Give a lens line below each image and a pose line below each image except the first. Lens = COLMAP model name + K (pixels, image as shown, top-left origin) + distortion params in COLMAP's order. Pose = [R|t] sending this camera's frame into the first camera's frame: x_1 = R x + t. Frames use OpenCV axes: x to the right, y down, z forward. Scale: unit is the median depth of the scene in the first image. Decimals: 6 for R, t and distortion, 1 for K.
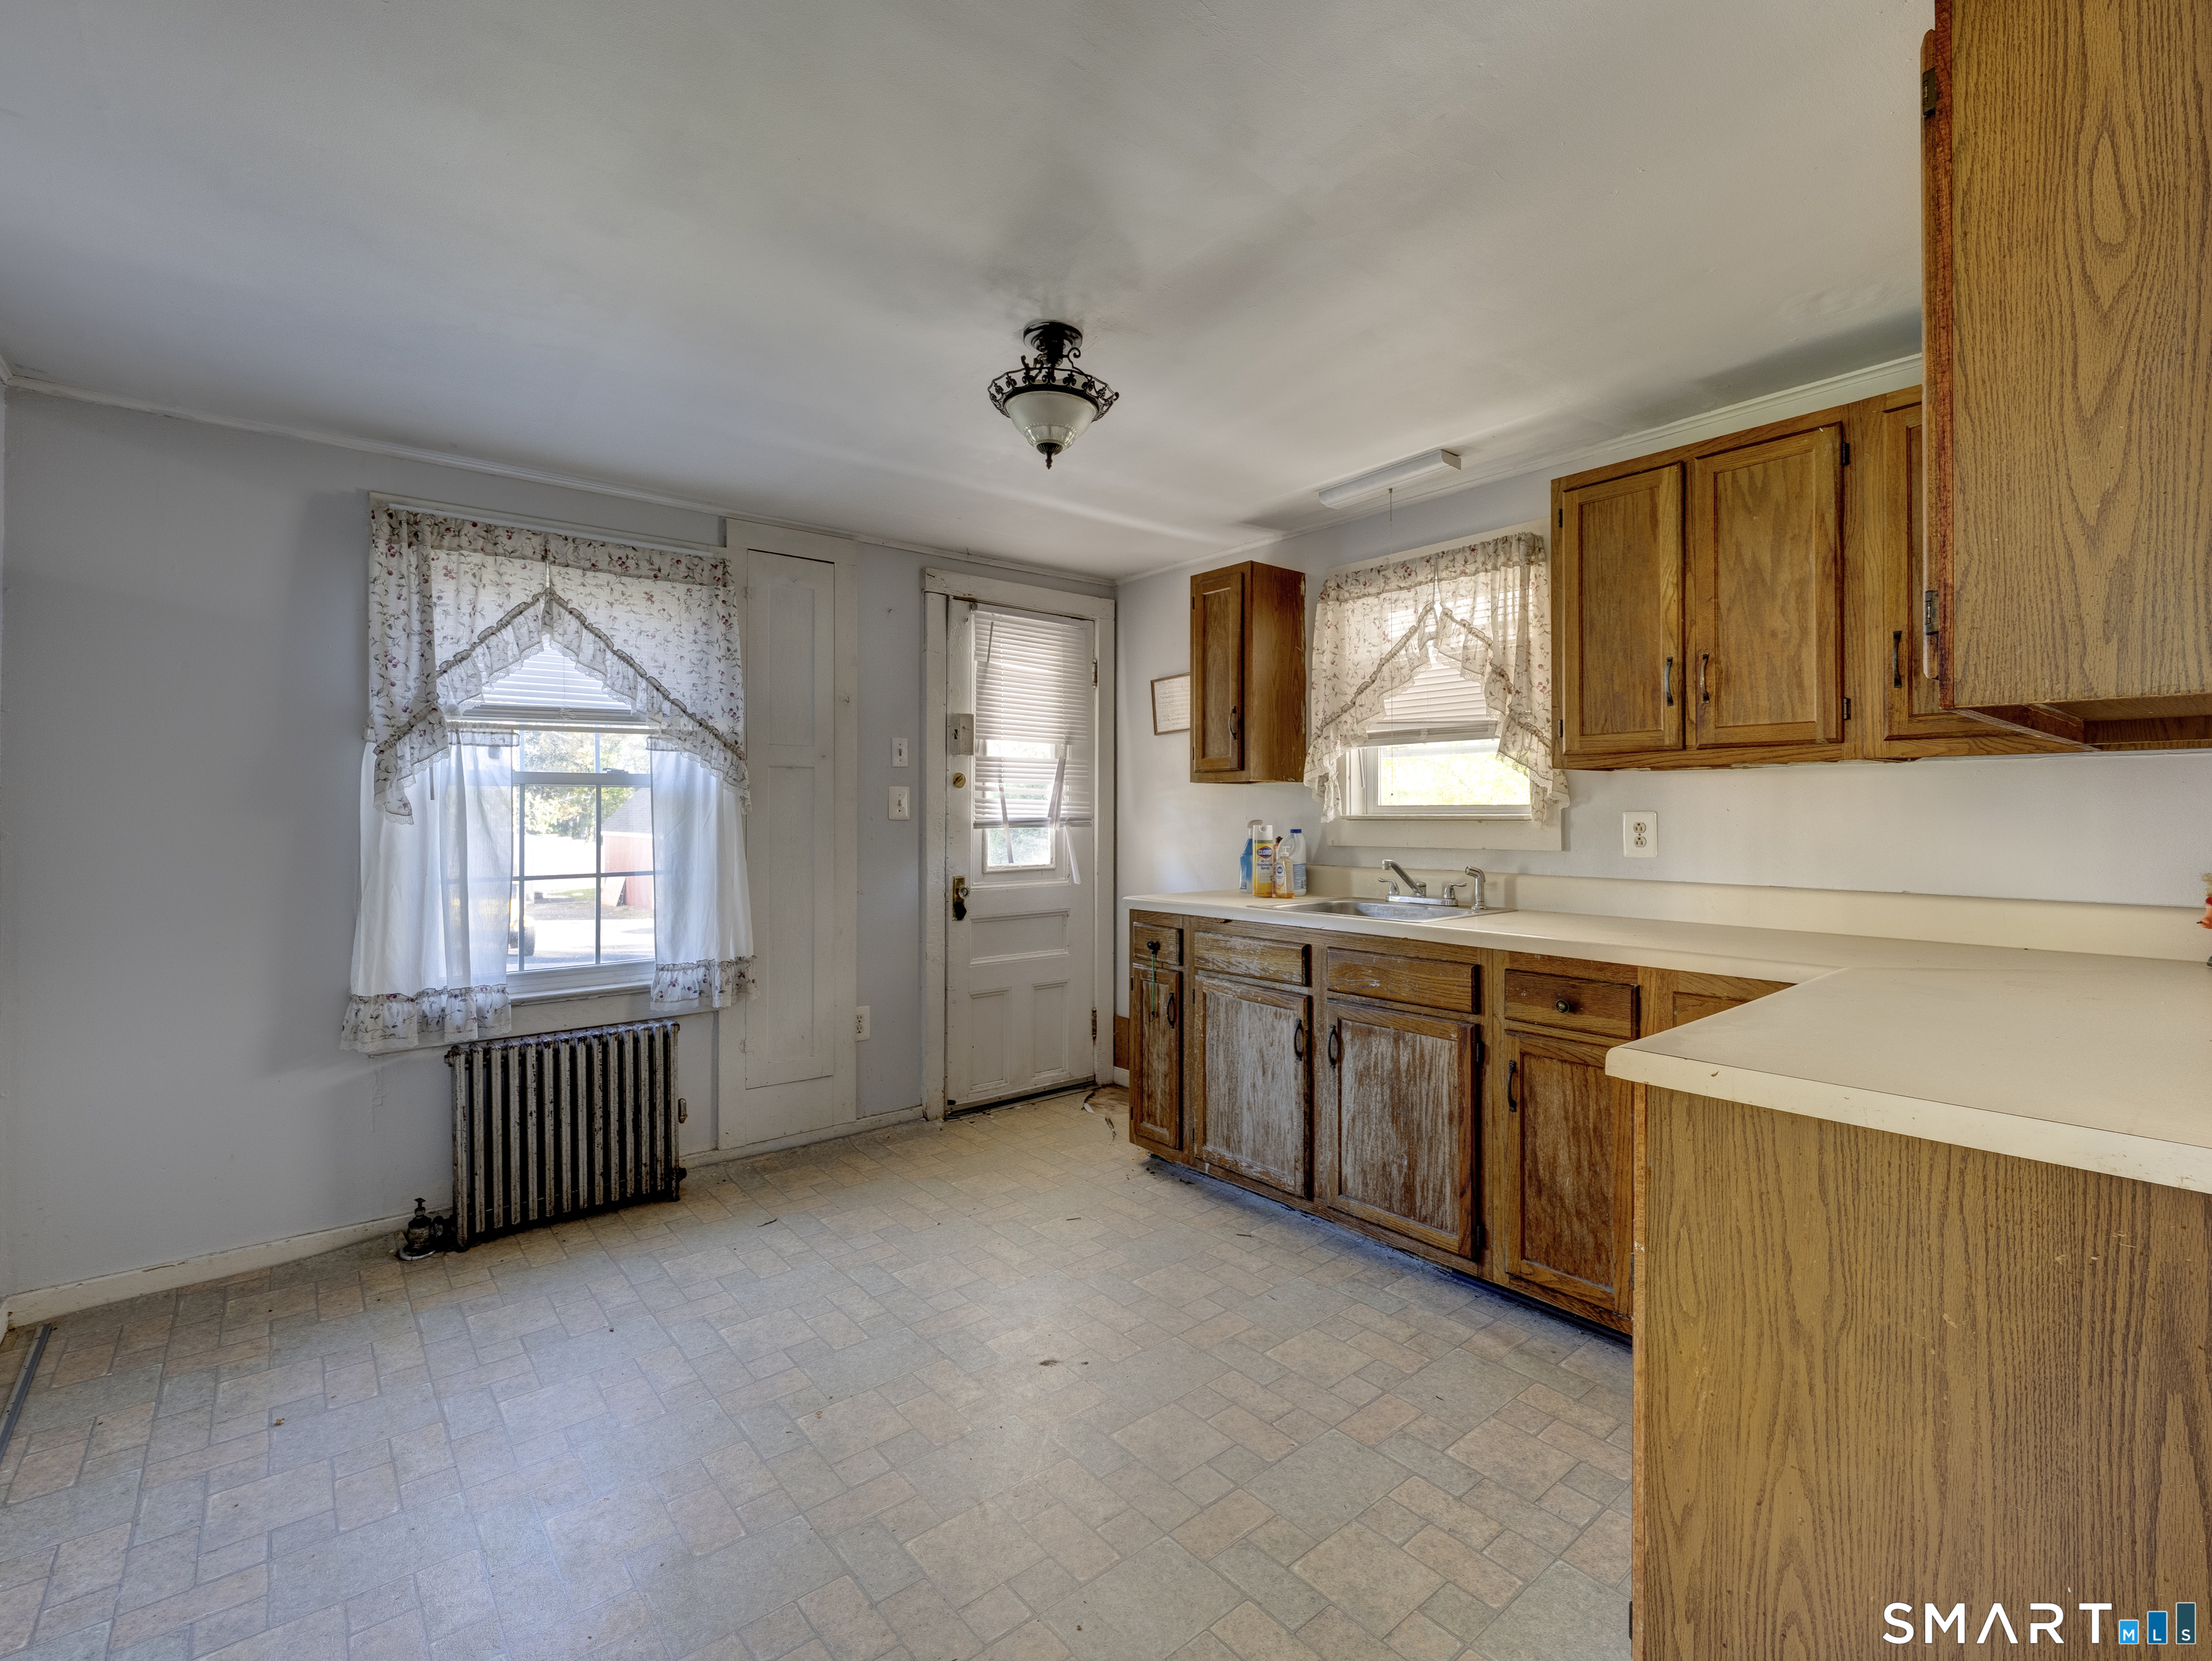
lens RADIAL K [[1023.3, 0, 1121.9], [0, 1023.3, 811.5], [0, 0, 1]] dist [-0.001629, 0.000142]
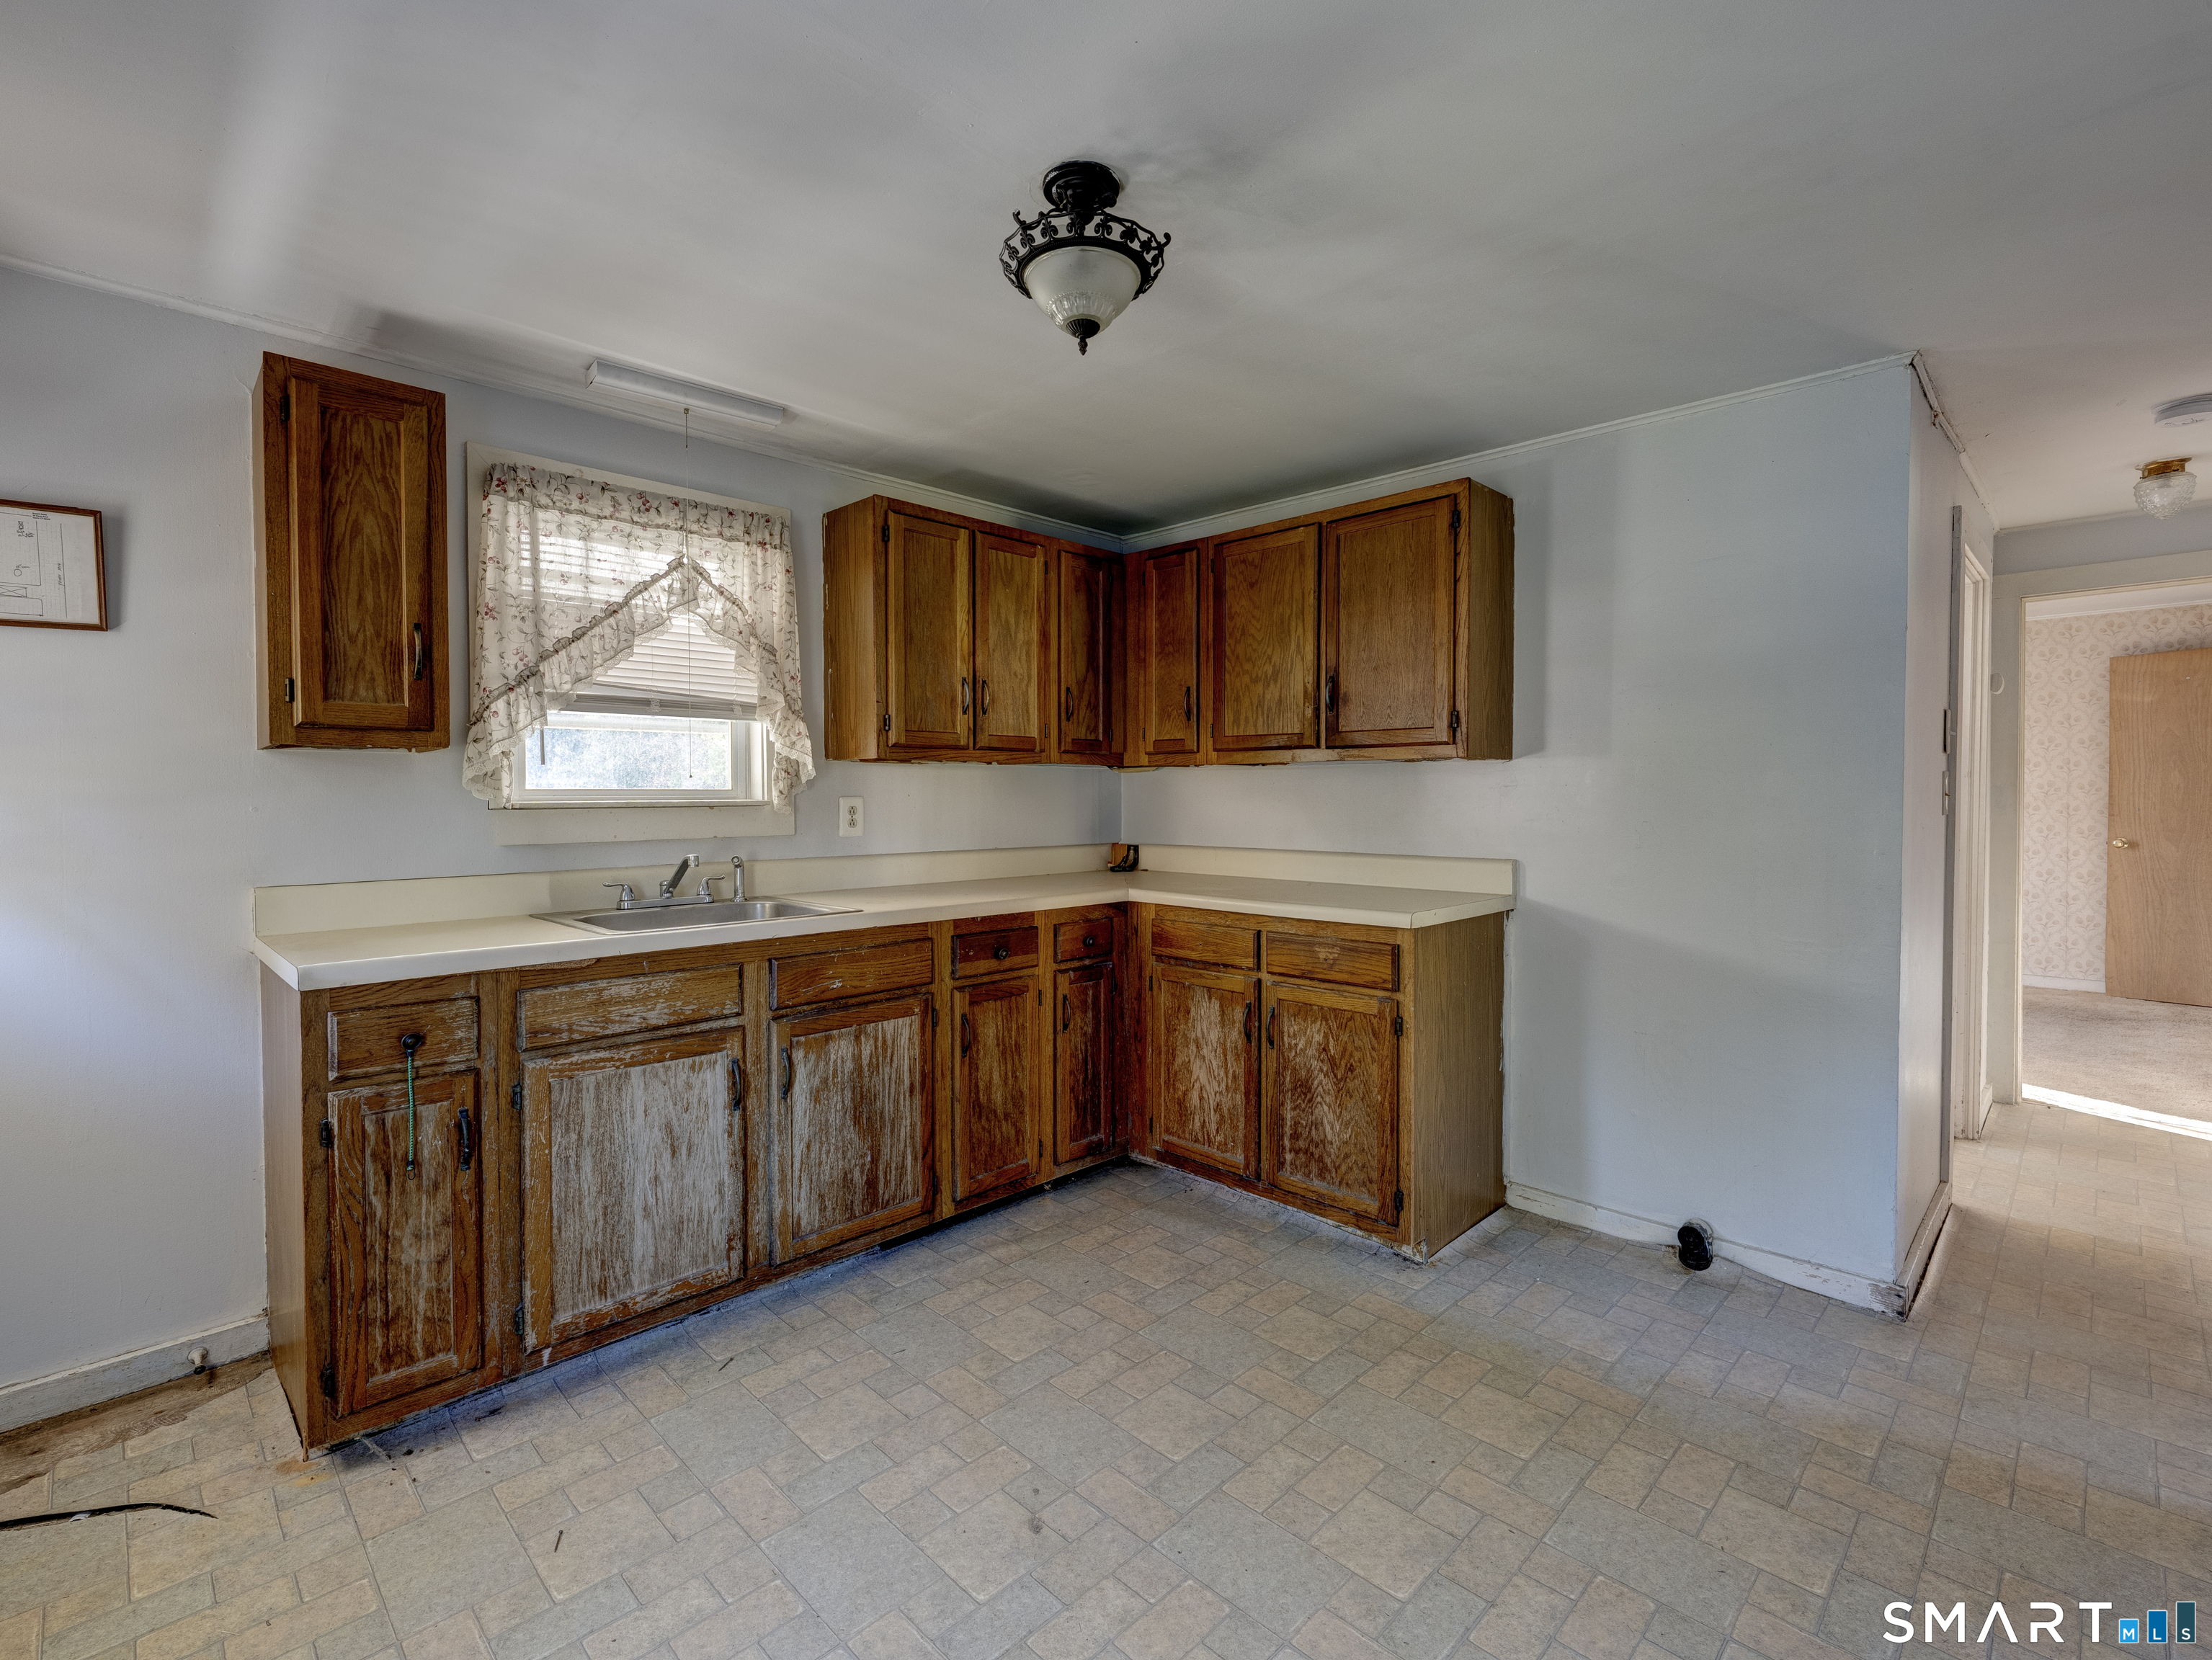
lens RADIAL K [[997.8, 0, 1108.1], [0, 997.8, 814.5], [0, 0, 1]] dist [-0.003545, -0.000569]
pose [[-0.088182, -0.018226, 0.995938, -0.757028], [0.002472, 0.999826, 0.018516, 0.000099], [-0.996101, 0.004095, -0.088121, 0.954201]]
